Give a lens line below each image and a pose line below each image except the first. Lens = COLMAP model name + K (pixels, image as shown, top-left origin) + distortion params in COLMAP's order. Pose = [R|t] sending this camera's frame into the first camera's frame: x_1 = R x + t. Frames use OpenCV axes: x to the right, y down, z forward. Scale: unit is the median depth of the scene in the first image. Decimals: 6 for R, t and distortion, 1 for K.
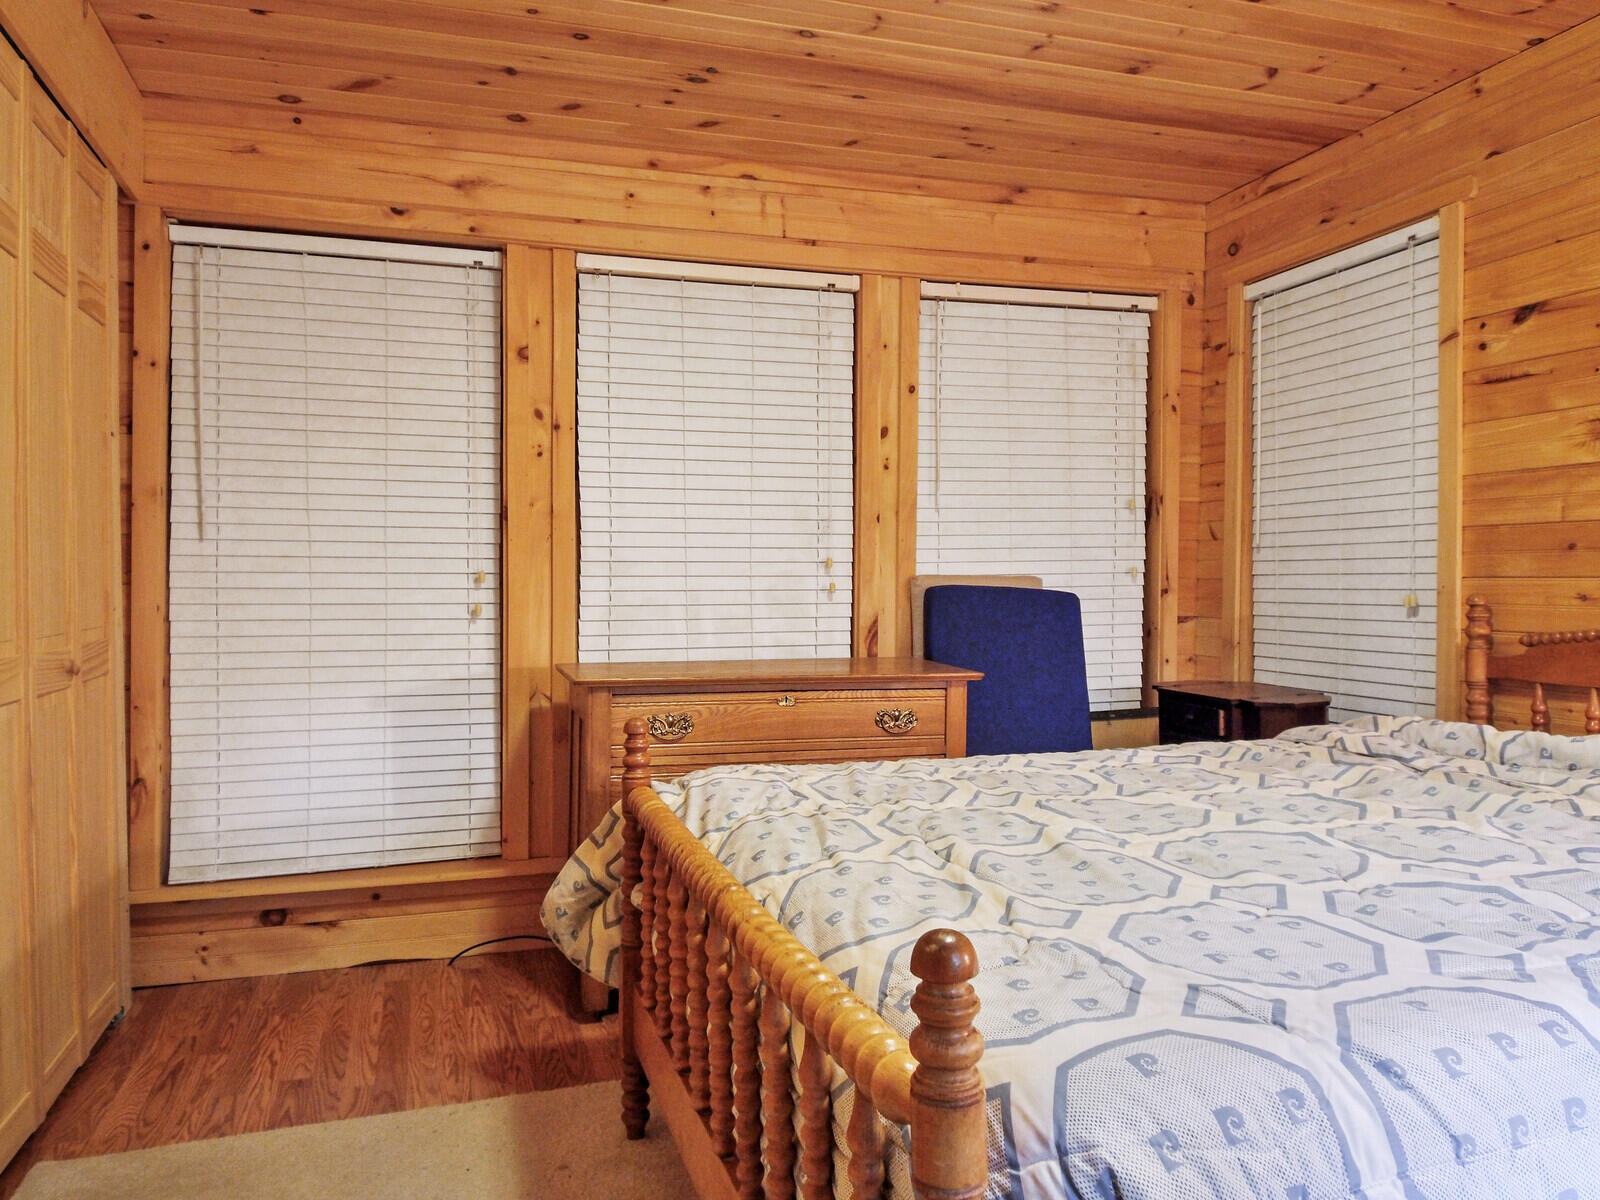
lens RADIAL K [[1126.7, 0, 792.8], [0, 1126.7, 611.5], [0, 0, 1]] dist [0.029418, -0.059077]
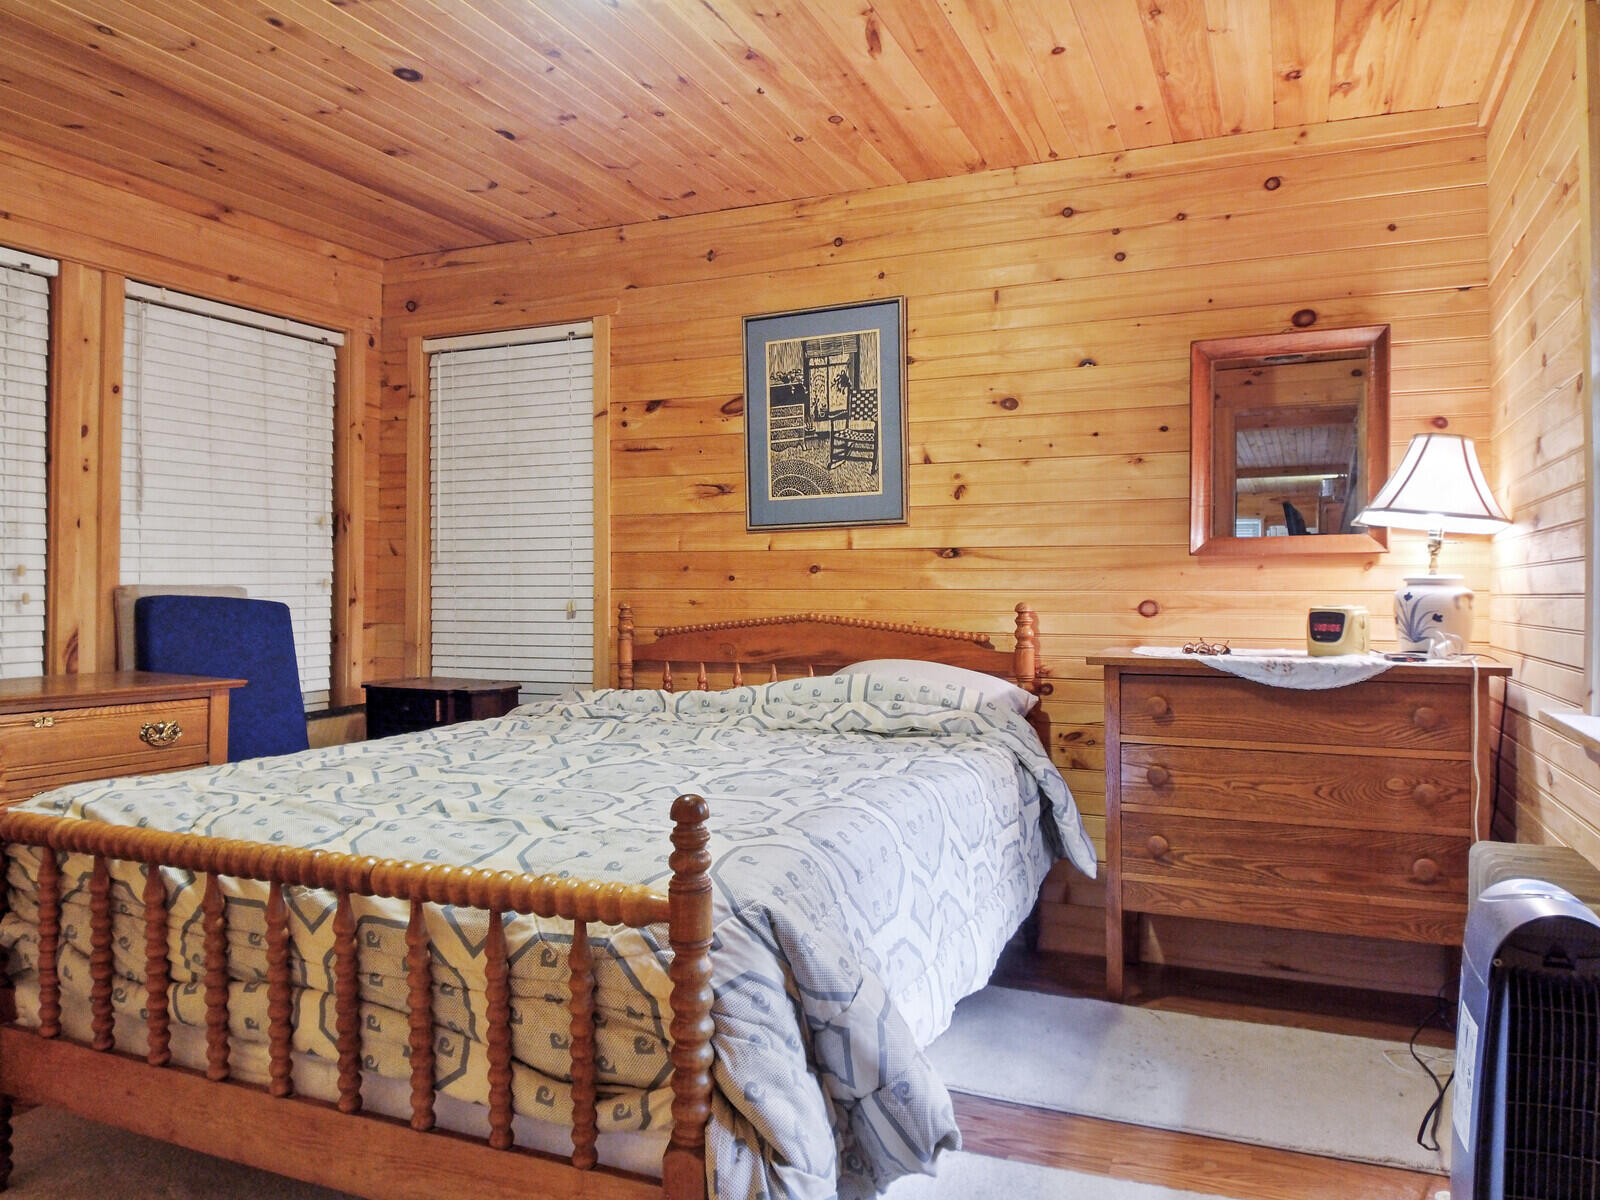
lens RADIAL K [[1126.7, 0, 799.9], [0, 1126.7, 626.0], [0, 0, 1]] dist [0.029418, -0.059077]
pose [[0.649809, -0.022804, 0.759756, -0.273576], [0.020304, 0.999714, 0.012641, 0.002105], [-0.759827, 0.007212, 0.650086, -0.062629]]
